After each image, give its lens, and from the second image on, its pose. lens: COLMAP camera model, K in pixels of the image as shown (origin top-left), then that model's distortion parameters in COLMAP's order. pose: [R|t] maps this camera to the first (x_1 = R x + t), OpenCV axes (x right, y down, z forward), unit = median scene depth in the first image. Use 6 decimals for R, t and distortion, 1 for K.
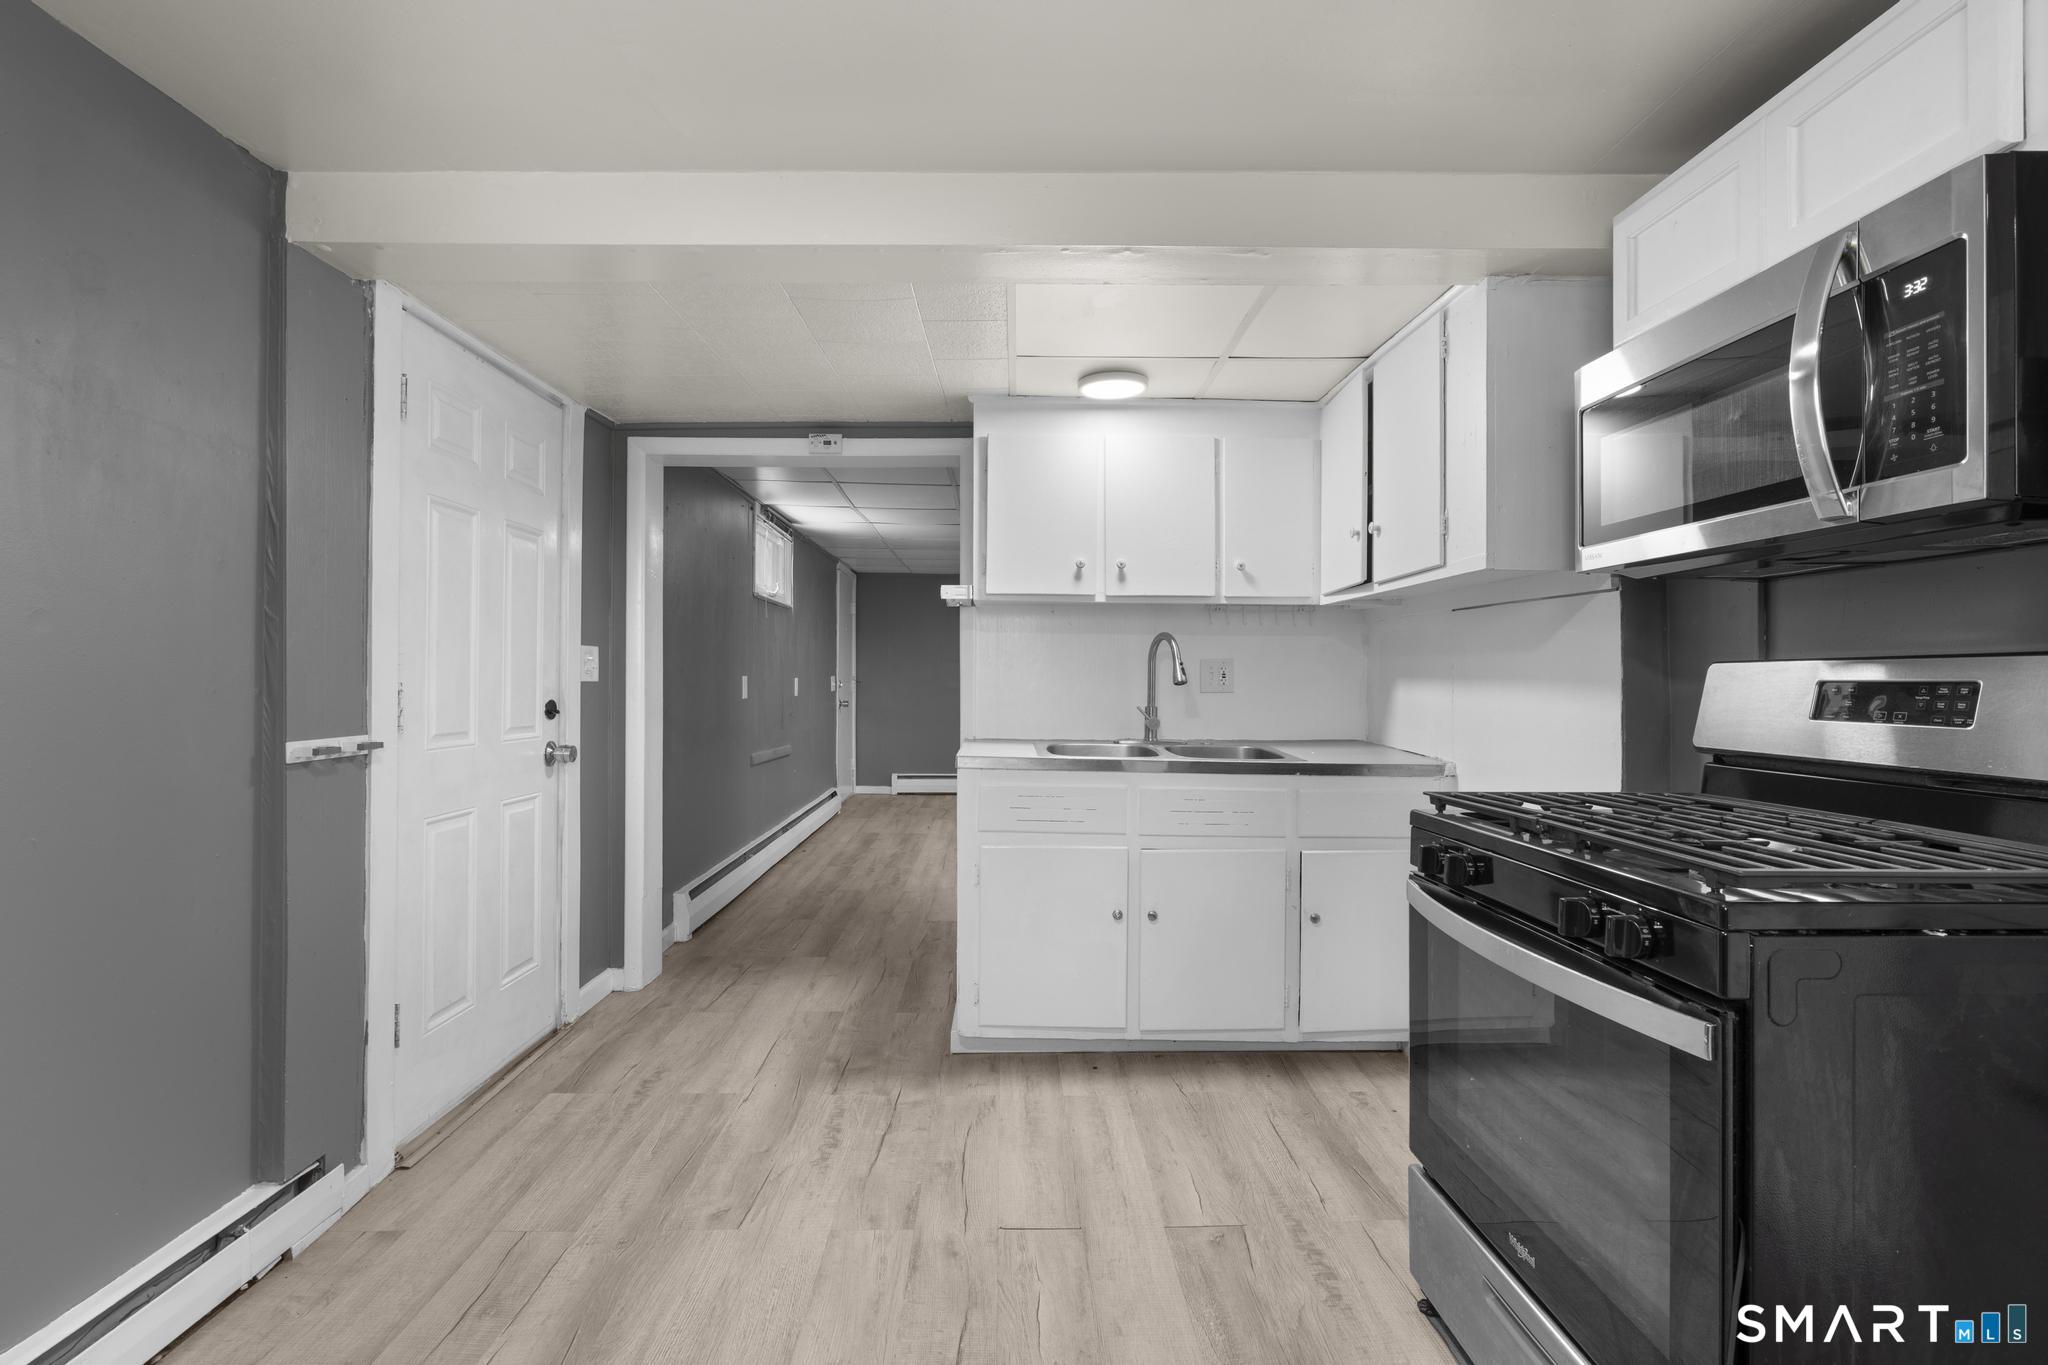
lens RADIAL K [[921.8, 0, 1022.4], [0, 921.8, 677.9], [0, 0, 1]] dist [-0.002924, -0.000015]
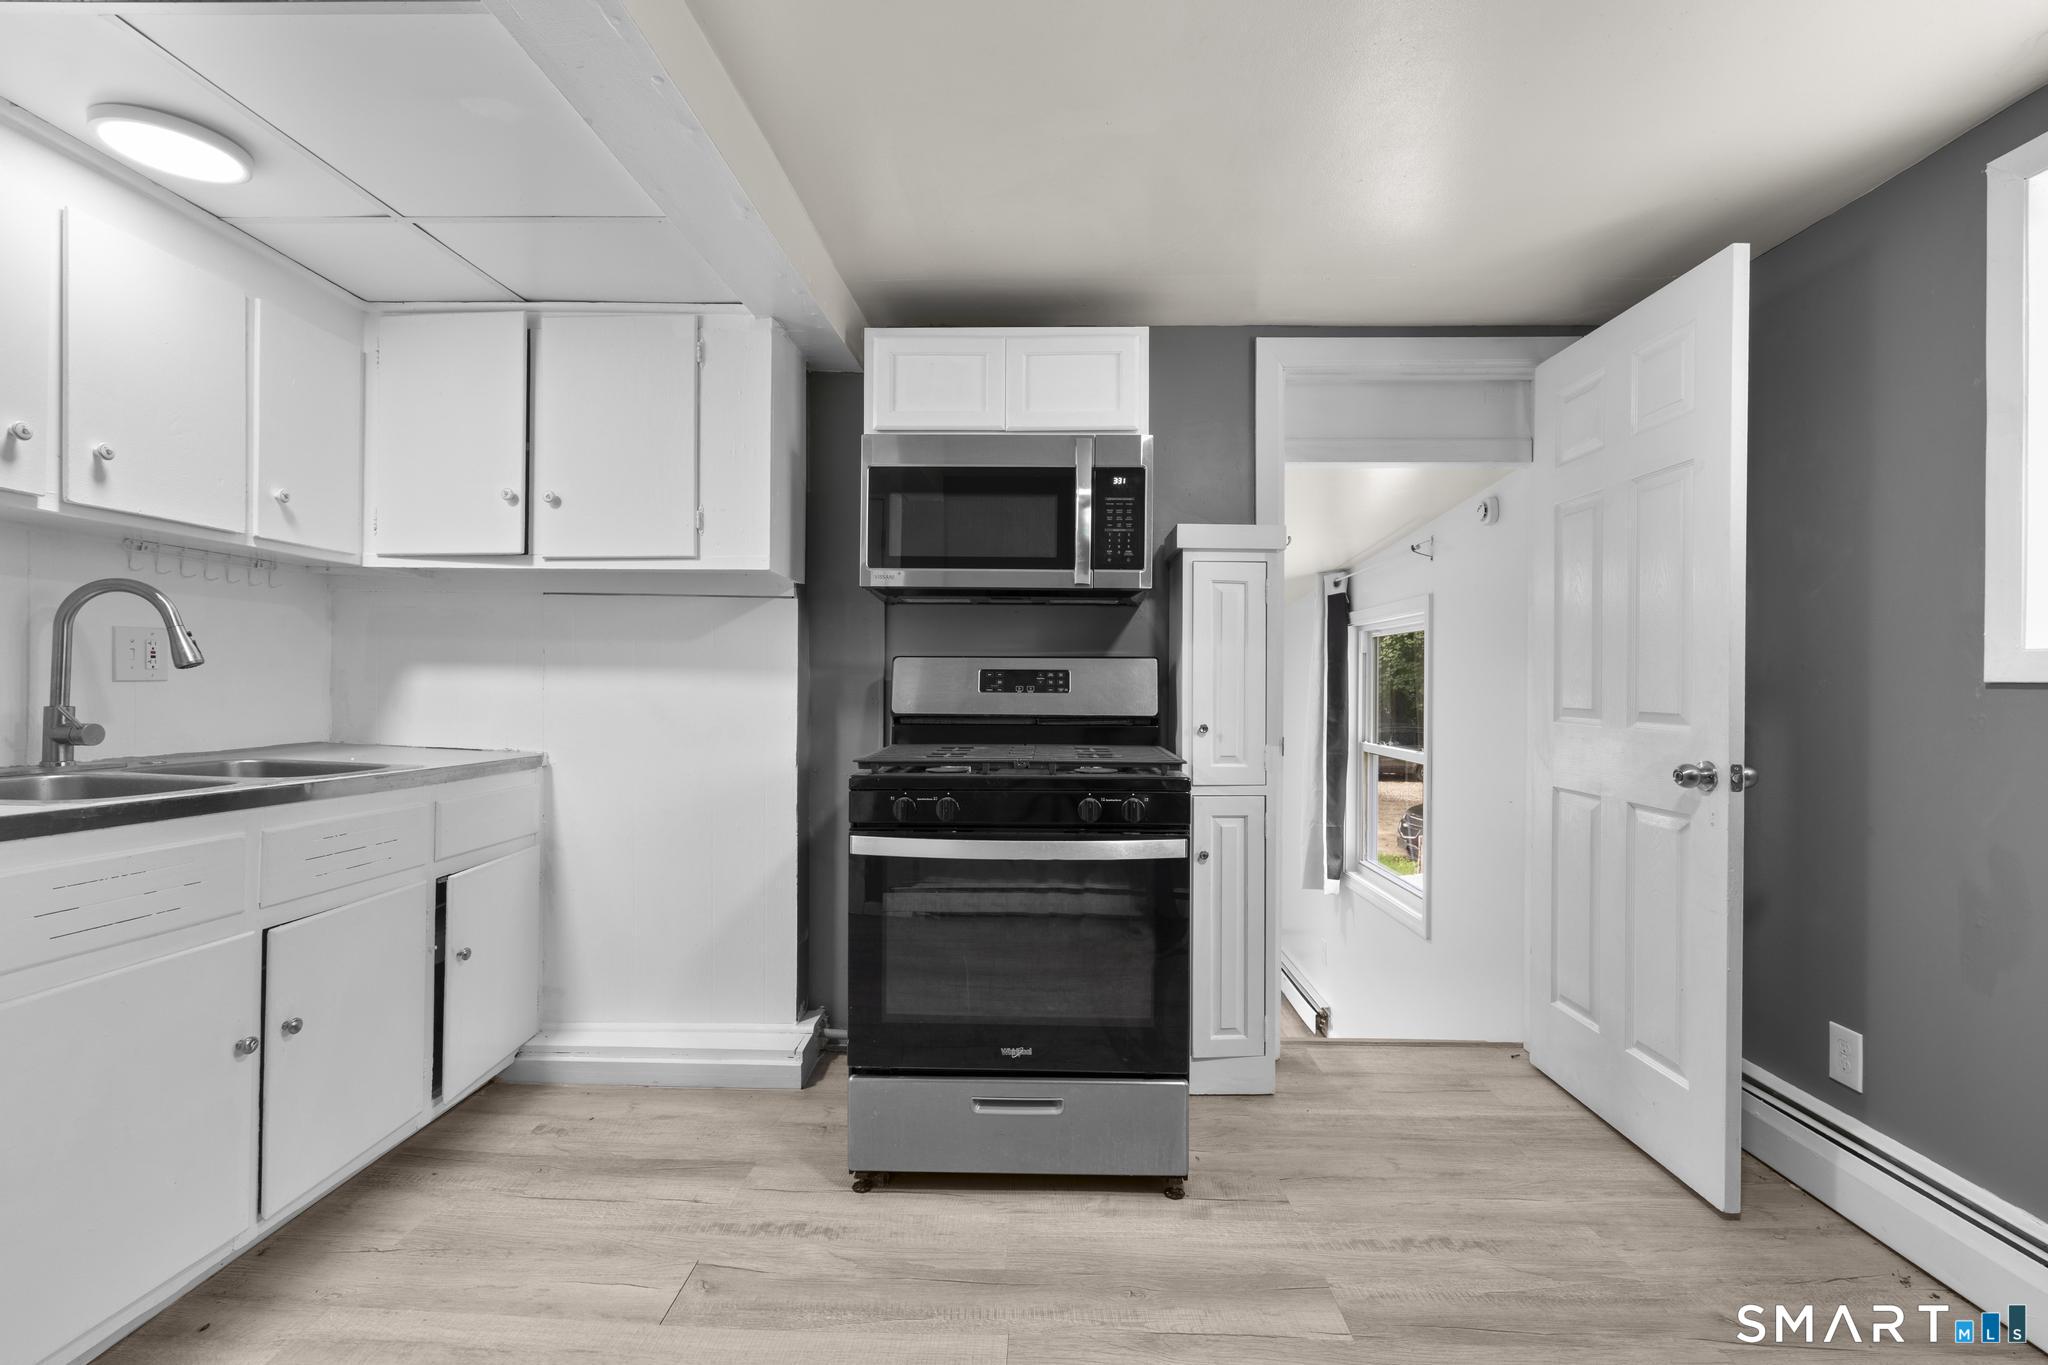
lens RADIAL K [[921.8, 0, 1022.4], [0, 921.8, 677.9], [0, 0, 1]] dist [-0.002924, -0.000015]
pose [[0.053465, 0.000257, 0.998570, -0.586778], [-0.008827, 0.999961, 0.000215, 0.012708], [-0.998531, -0.008826, 0.053465, 0.573121]]
